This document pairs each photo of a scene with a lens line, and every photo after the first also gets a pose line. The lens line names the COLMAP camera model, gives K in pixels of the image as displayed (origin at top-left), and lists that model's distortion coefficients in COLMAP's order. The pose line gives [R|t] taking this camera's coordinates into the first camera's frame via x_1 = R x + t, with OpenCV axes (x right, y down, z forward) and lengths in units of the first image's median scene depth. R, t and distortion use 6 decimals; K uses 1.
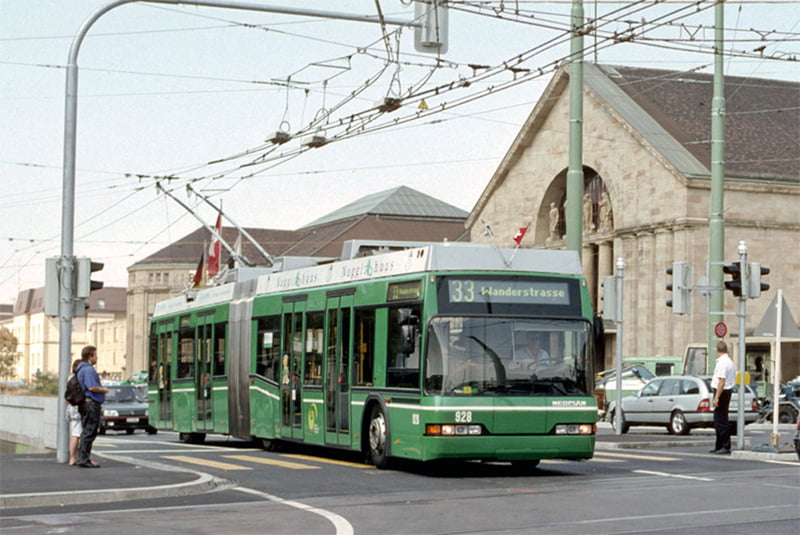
lens RADIAL K [[1797.2, 0, 400.0], [0, 1797.2, 267.5], [0, 0, 1]] dist [-0.078154, 0.007413]
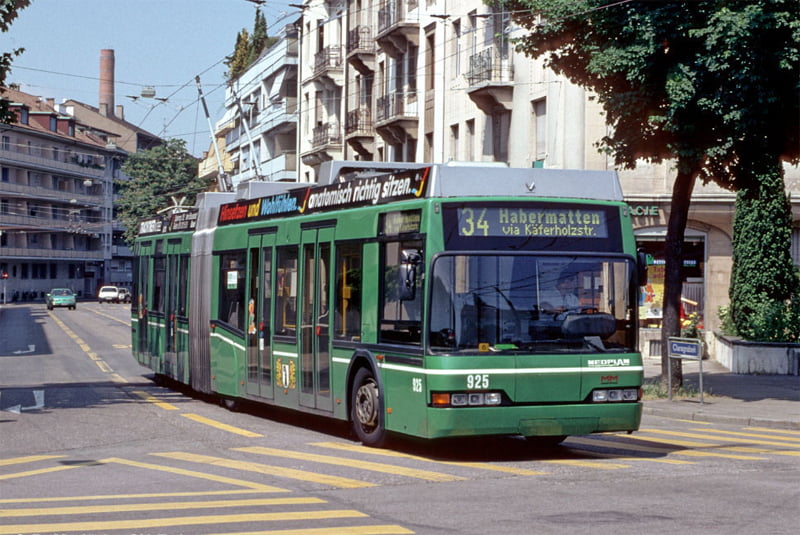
lens RADIAL K [[1611.6, 0, 400.0], [0, 1611.6, 267.5], [0, 0, 1]] dist [0.043859, 0.060647]
pose [[0.999614, -0.007347, 0.026792, -0.016805], [0.006146, 0.998985, 0.044612, 0.001131], [-0.027093, -0.044430, 0.998645, 0.286514]]
